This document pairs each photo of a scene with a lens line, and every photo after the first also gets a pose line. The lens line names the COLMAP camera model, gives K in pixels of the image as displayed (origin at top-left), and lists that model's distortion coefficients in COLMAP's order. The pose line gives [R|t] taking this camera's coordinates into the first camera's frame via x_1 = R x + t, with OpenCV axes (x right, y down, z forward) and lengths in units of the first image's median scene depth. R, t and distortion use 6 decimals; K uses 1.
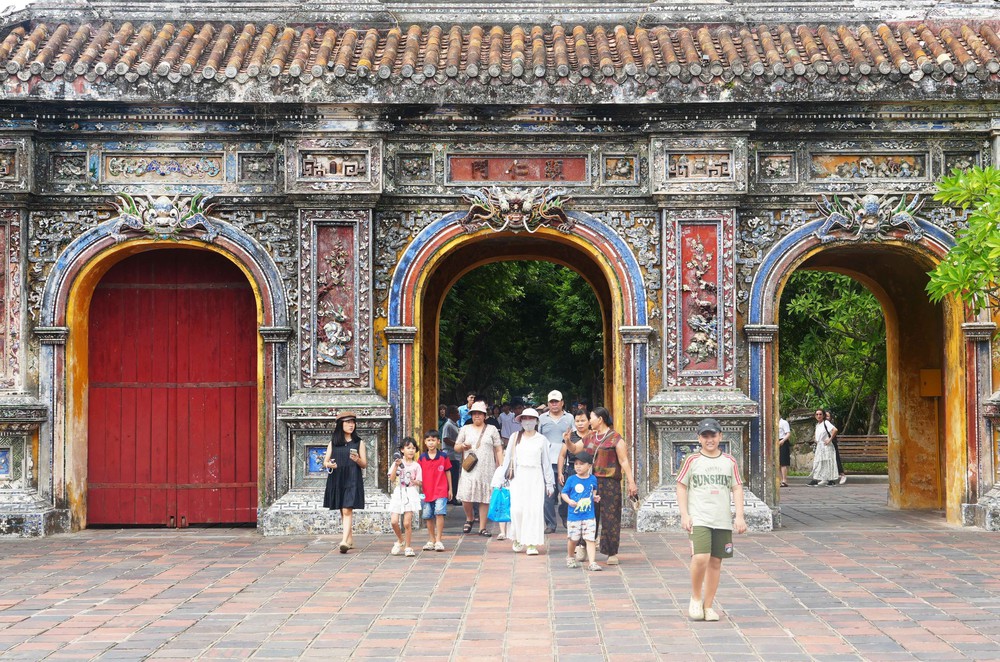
lens RADIAL K [[1480.8, 0, 502.0], [0, 1480.8, 333.9], [0, 0, 1]] dist [0.060402, 0.000000]
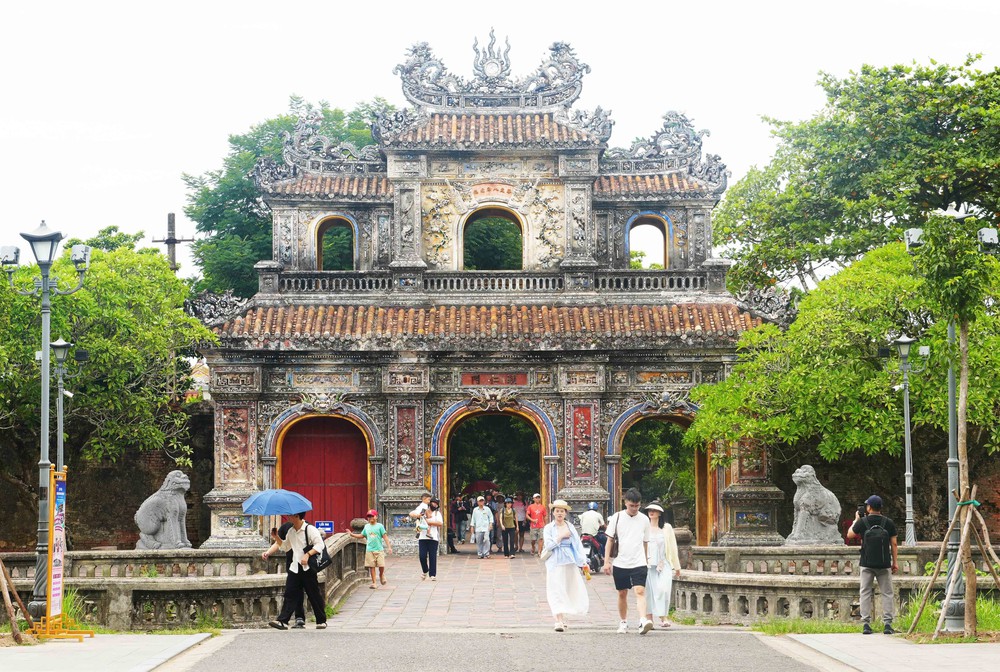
lens RADIAL K [[2075.6, 0, 495.7], [0, 2075.6, 335.5], [0, 0, 1]] dist [0.088113, 0.000000]
pose [[0.999771, 0.000023, 0.021386, -0.048904], [0.000605, 0.999568, -0.029374, -0.087900], [-0.021377, 0.029380, 0.999340, -1.888046]]
